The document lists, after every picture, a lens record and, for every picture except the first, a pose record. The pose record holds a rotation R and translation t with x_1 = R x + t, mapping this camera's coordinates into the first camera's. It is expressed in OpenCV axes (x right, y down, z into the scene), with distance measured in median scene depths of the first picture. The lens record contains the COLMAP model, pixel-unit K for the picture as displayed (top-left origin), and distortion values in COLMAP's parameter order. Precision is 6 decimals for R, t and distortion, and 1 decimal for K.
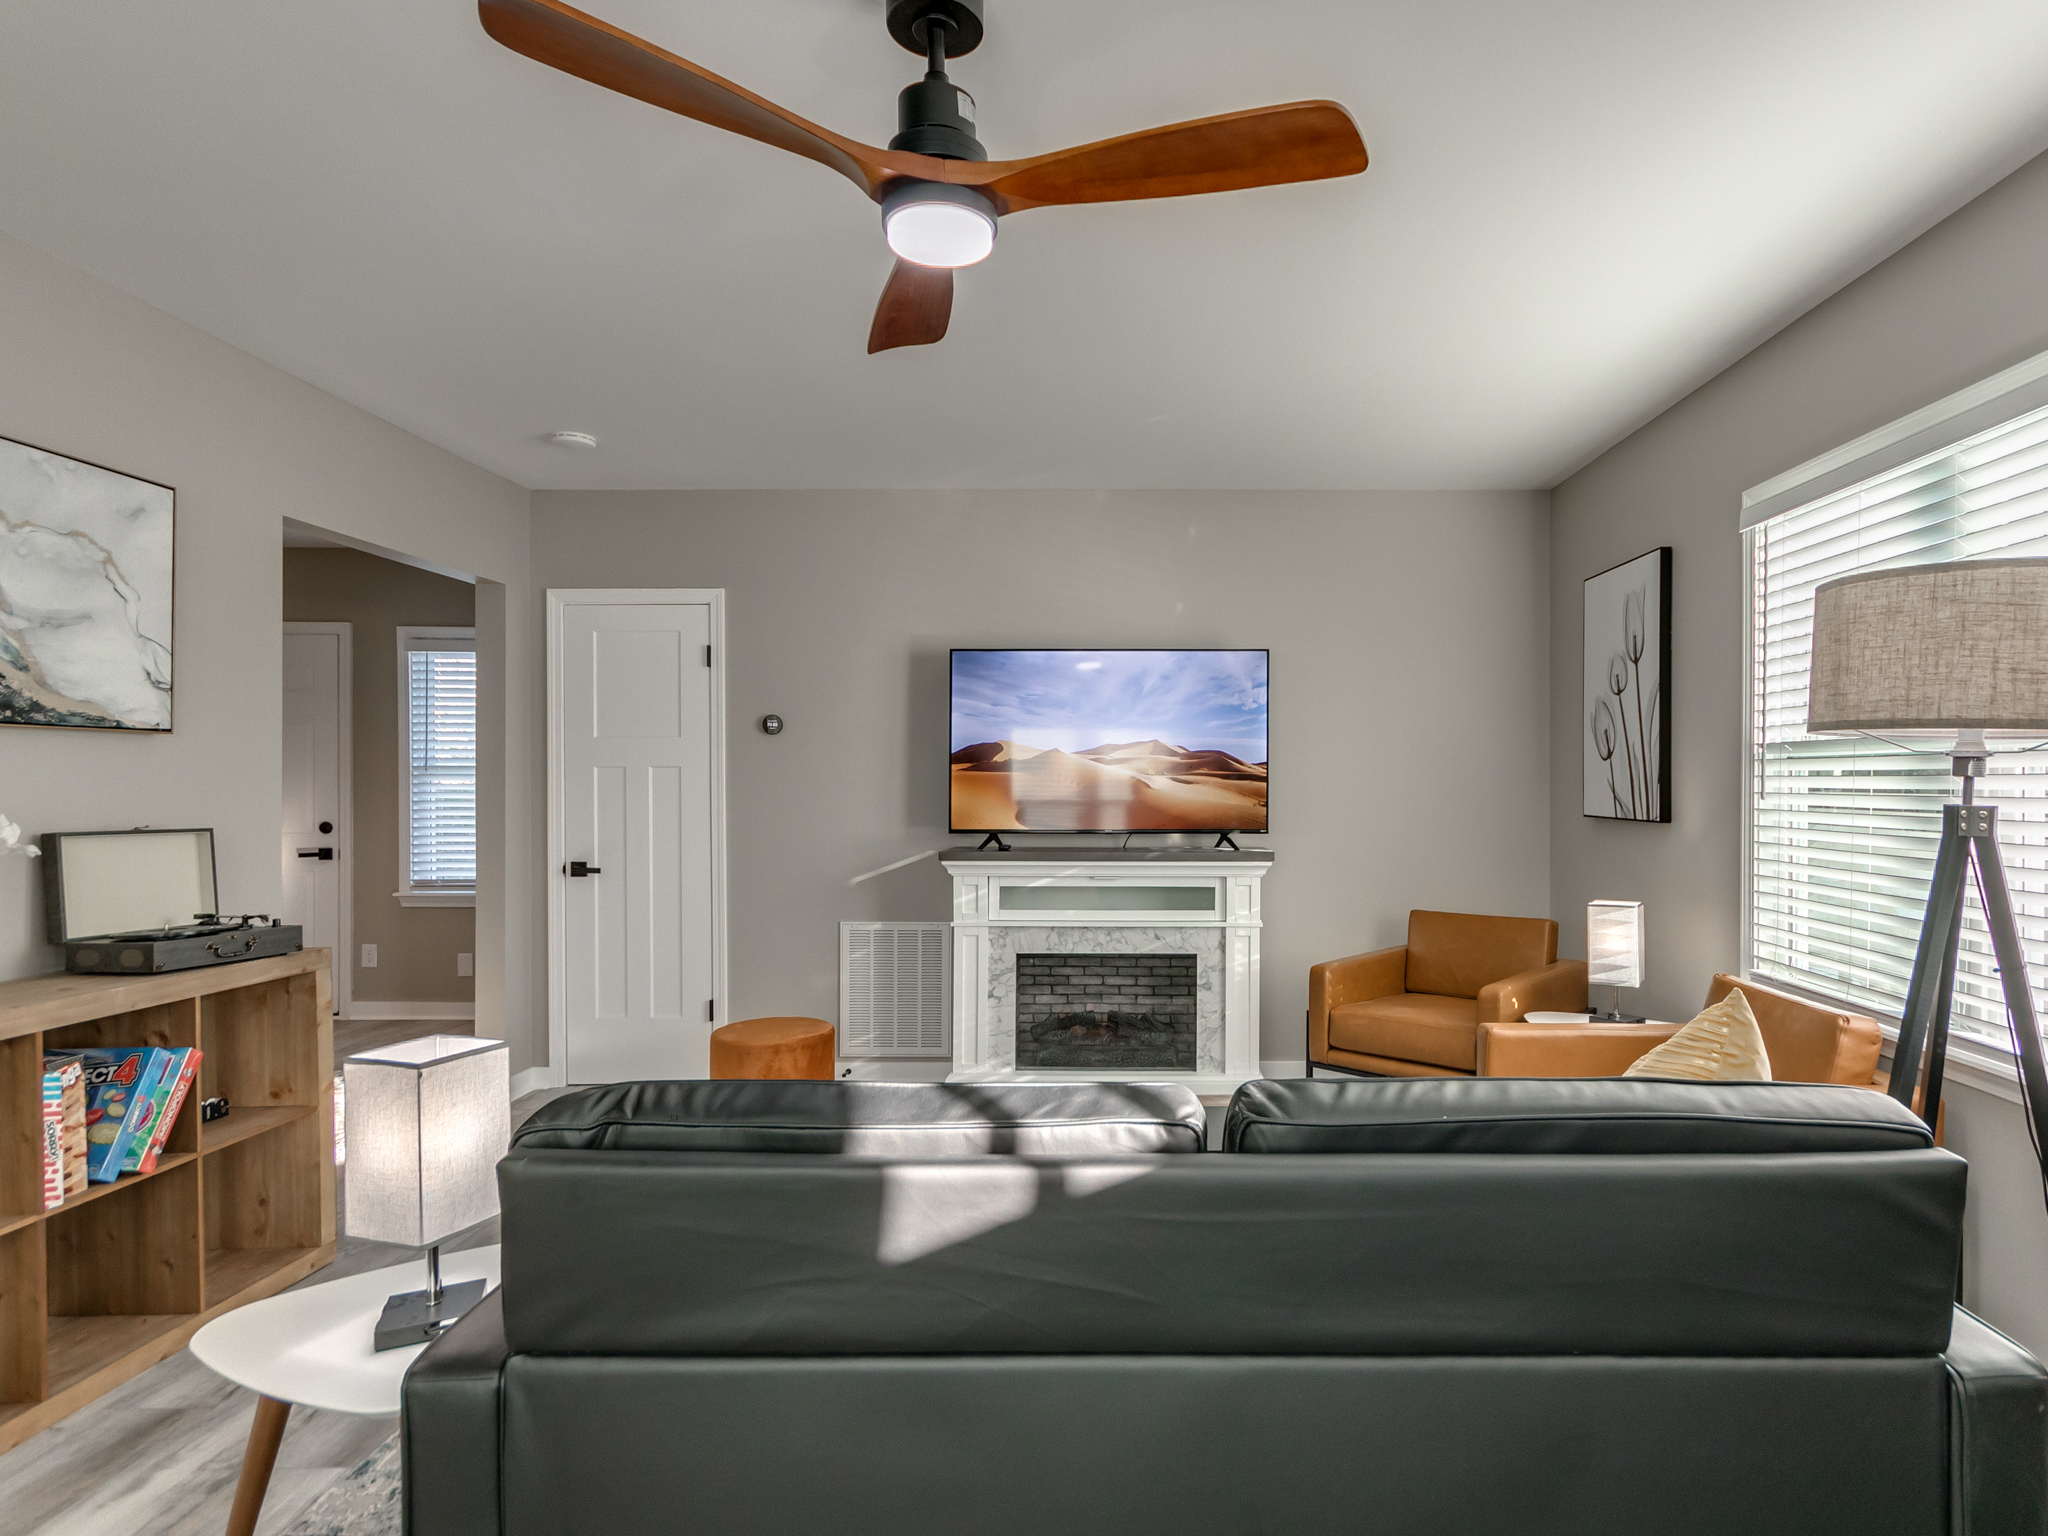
lens RADIAL K [[1072.5, 0, 1044.6], [0, 1072.5, 787.2], [0, 0, 1]] dist [0.002764, 0.002272]
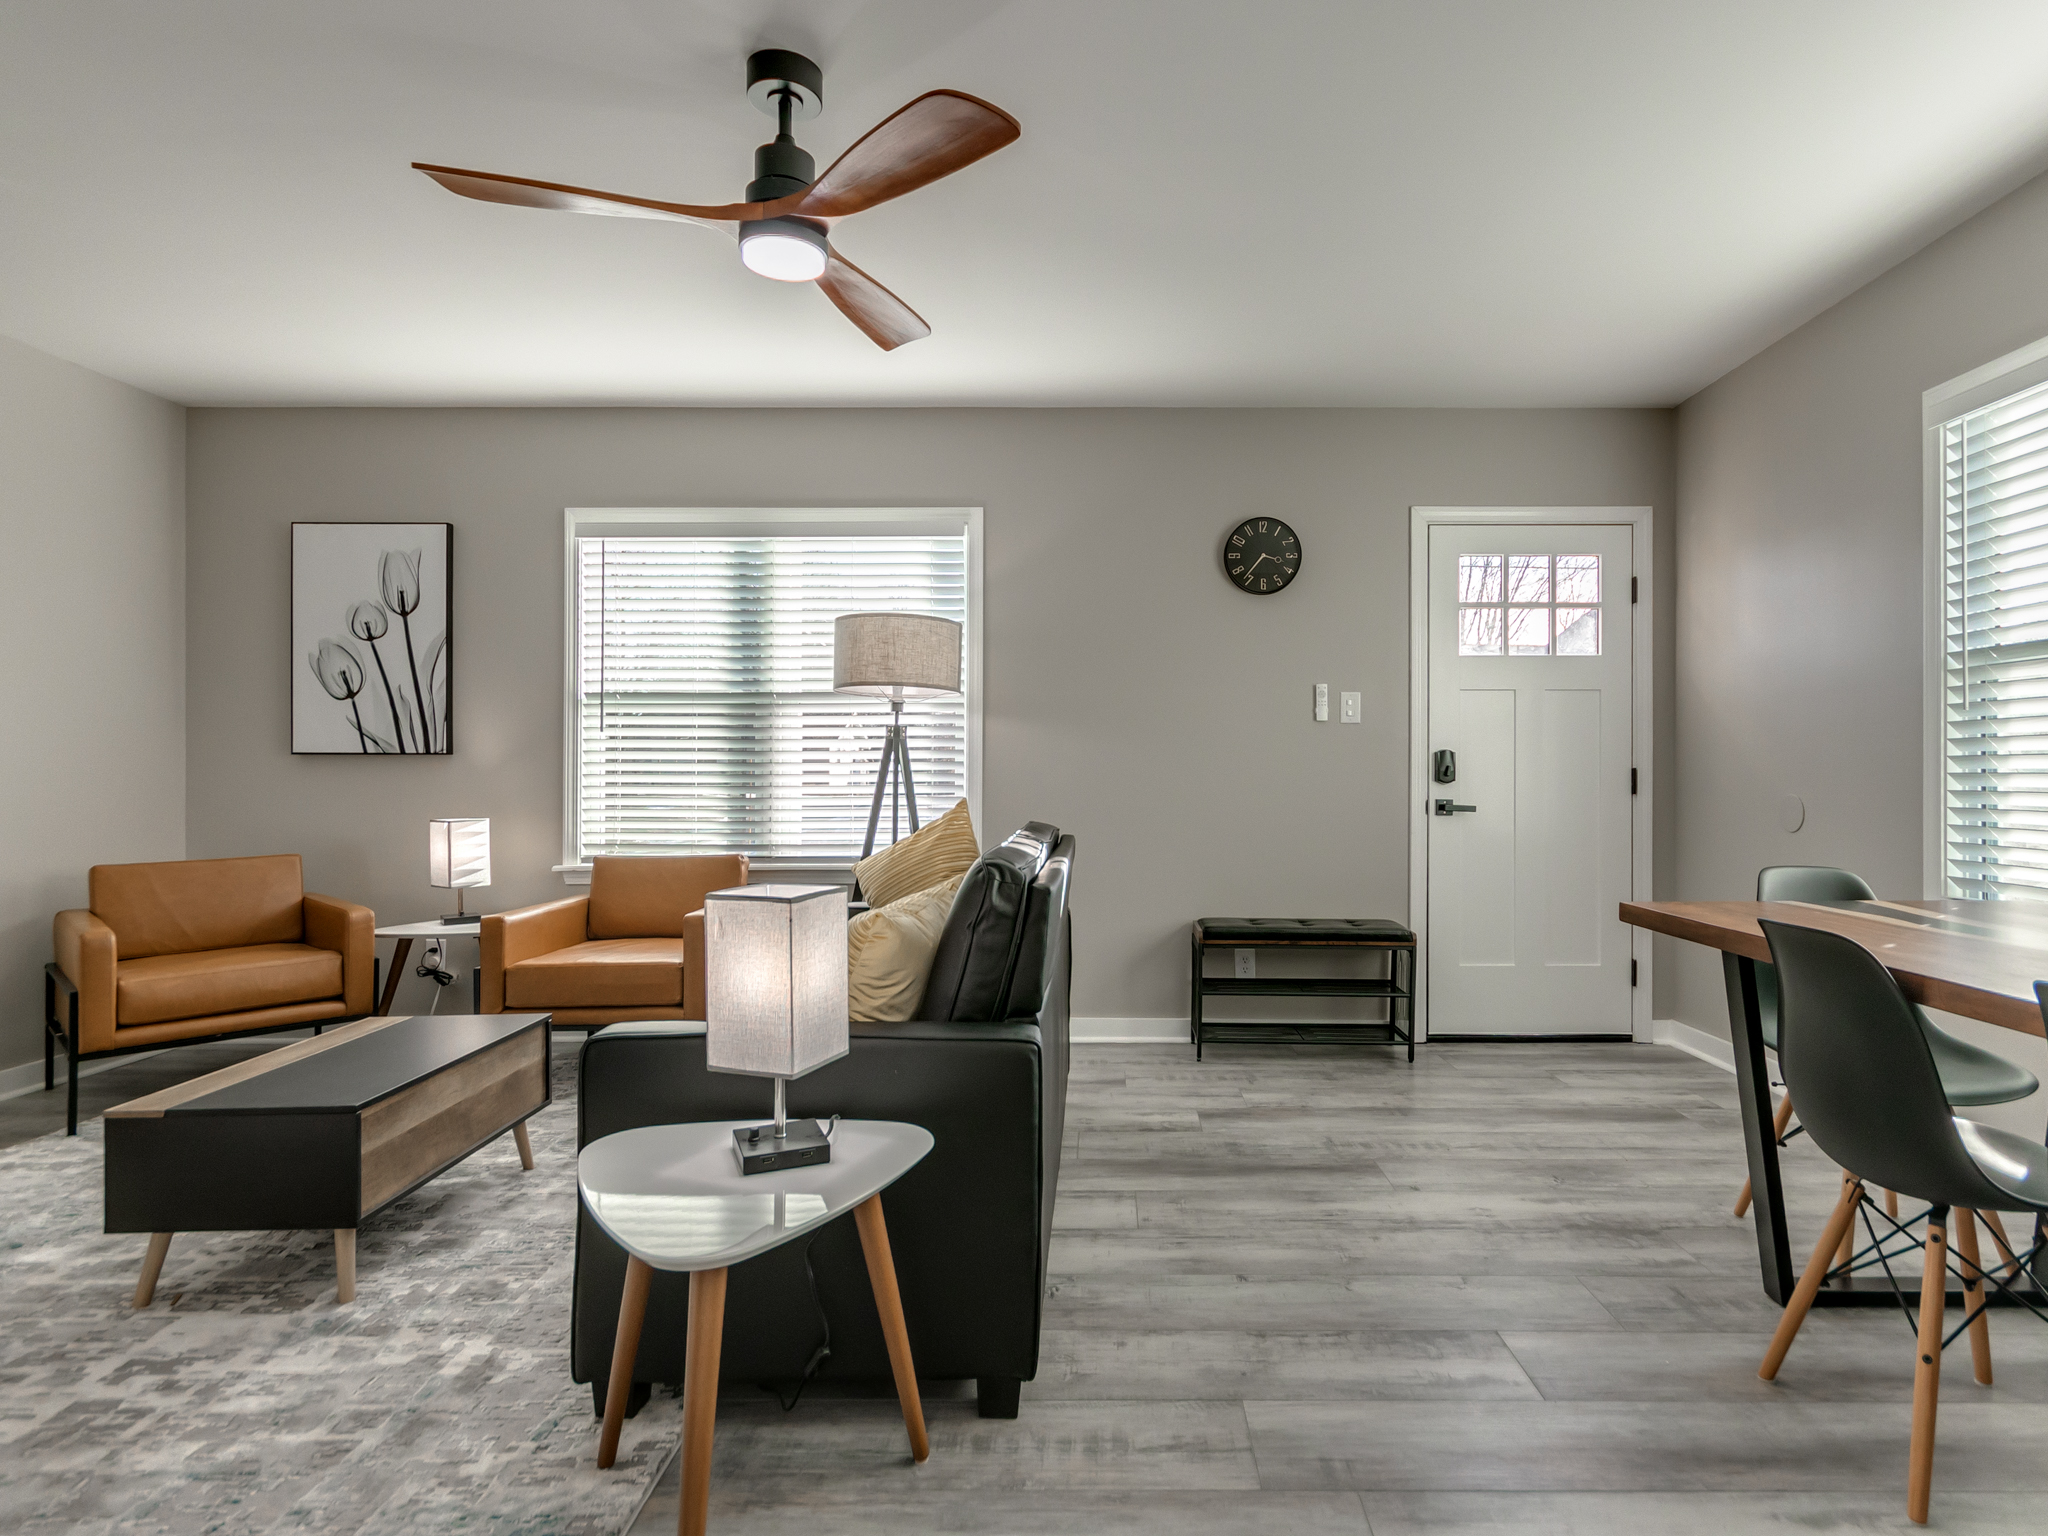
lens RADIAL K [[1072.5, 0, 1065.1], [0, 1072.5, 774.6], [0, 0, 1]] dist [0.002764, 0.002272]
pose [[-0.041696, 0.006844, 0.999107, -0.541823], [-0.000315, 0.999976, -0.006863, 0.053146], [-0.999130, -0.000601, -0.041692, 0.305418]]
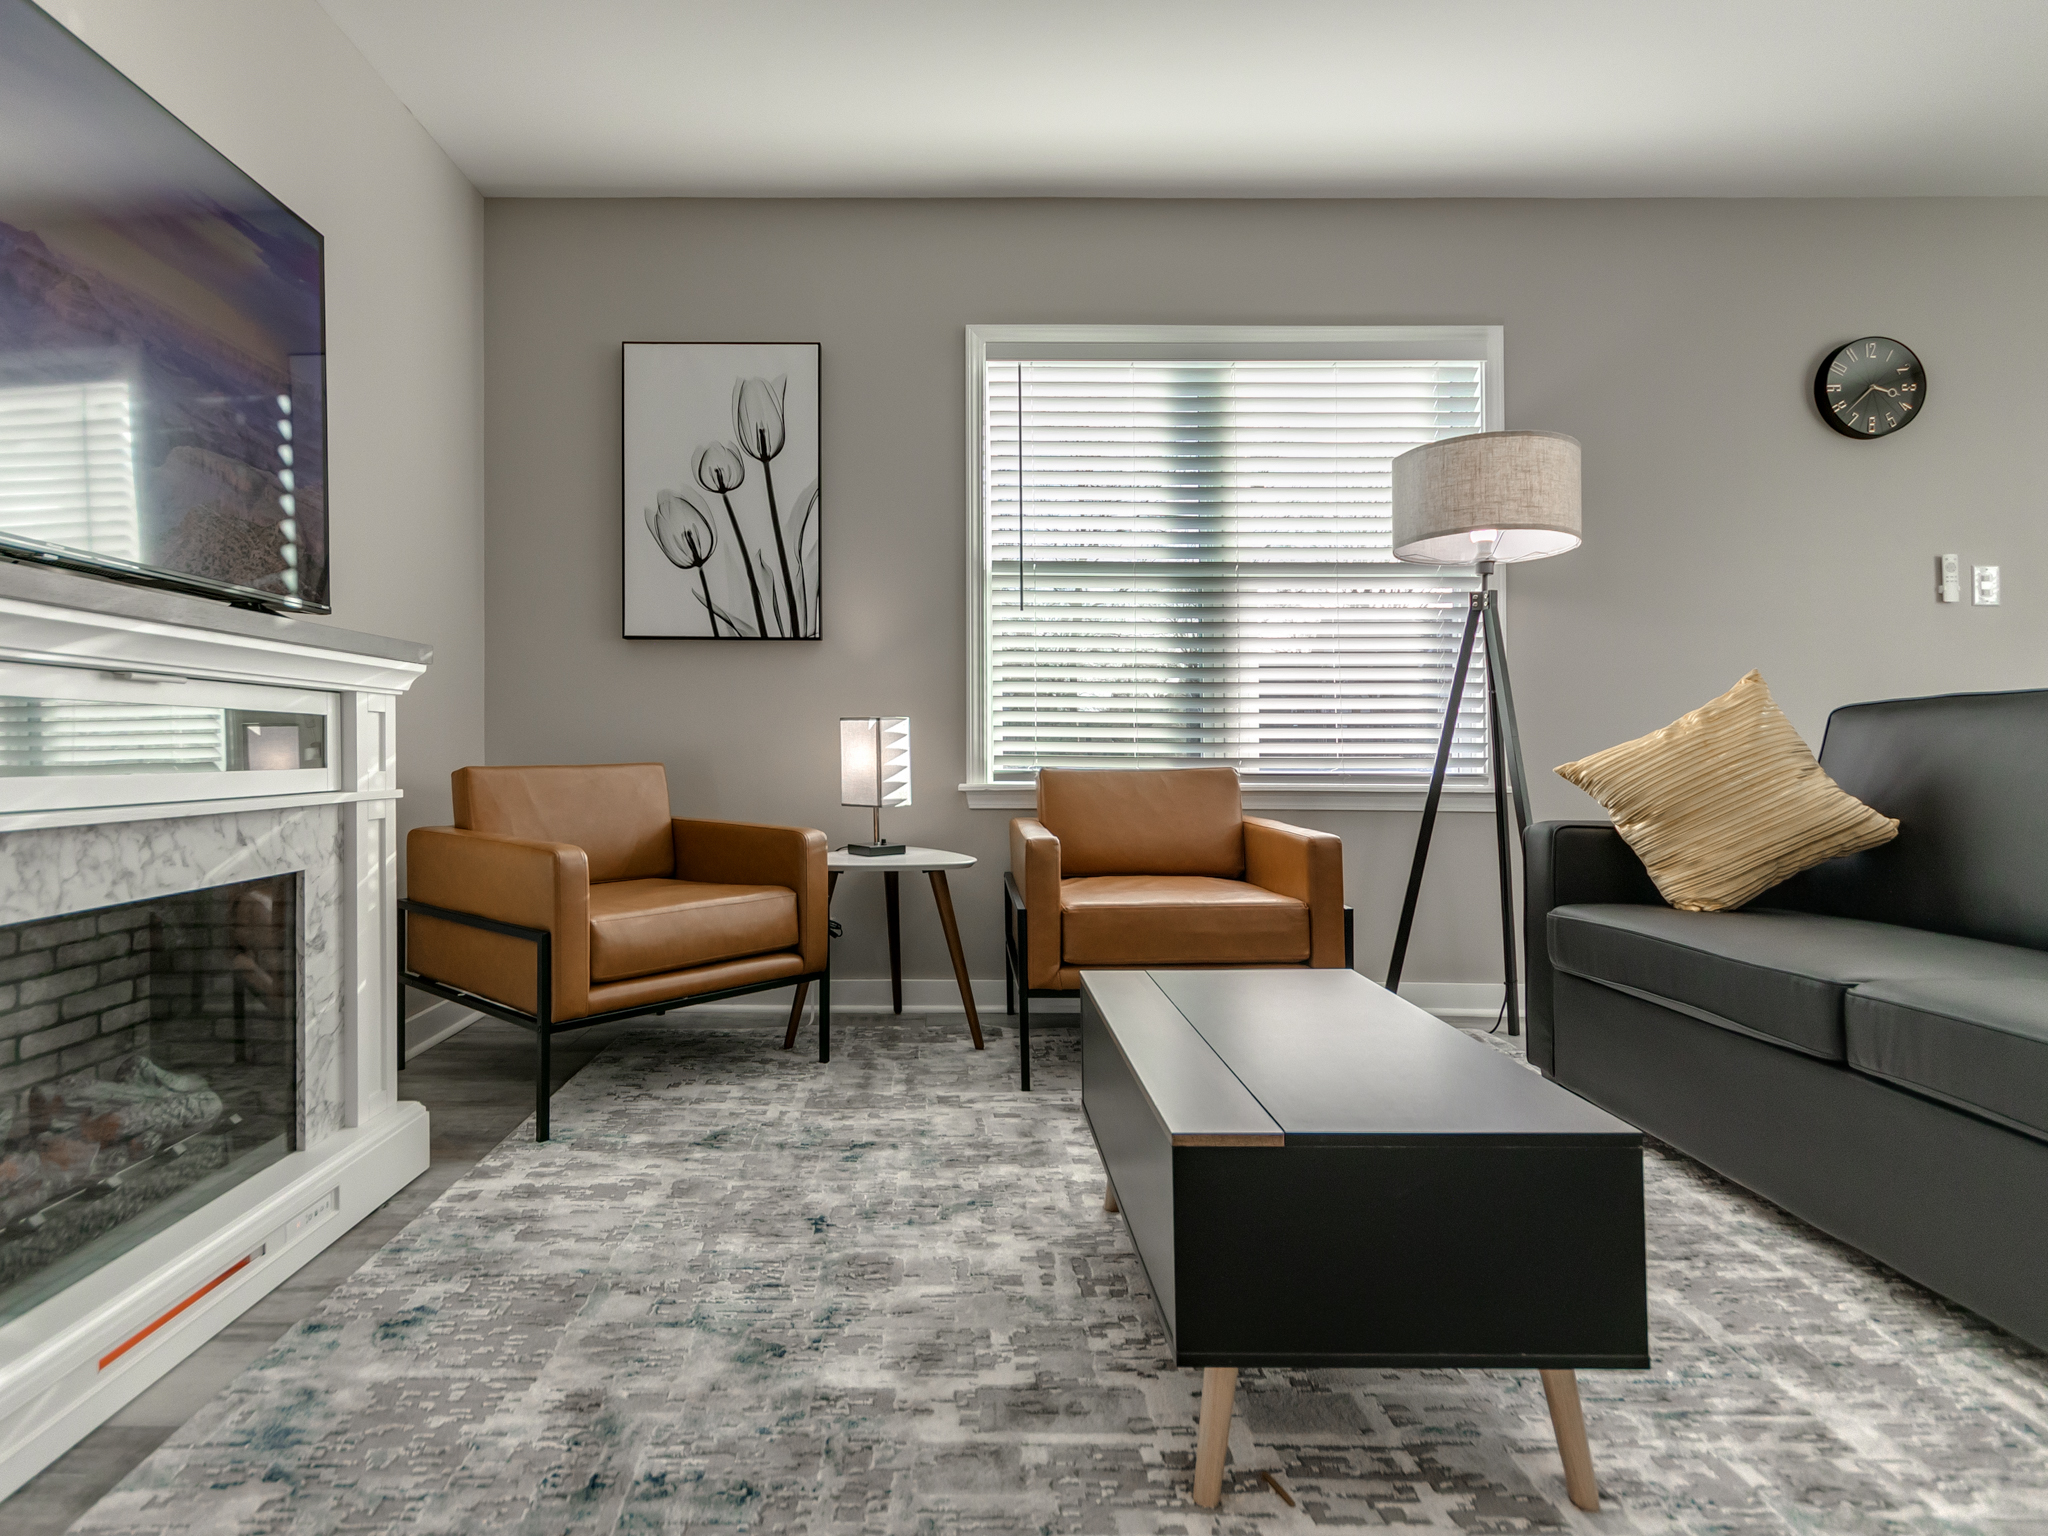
lens RADIAL K [[1072.5, 0, 936.5], [0, 1072.5, 739.6], [0, 0, 1]] dist [0.002764, 0.002272]
pose [[-0.032524, 0.013455, 0.999380, -0.295186], [-0.006409, 0.999886, -0.013671, 0.110264], [-0.999450, -0.006850, -0.032434, 0.780102]]
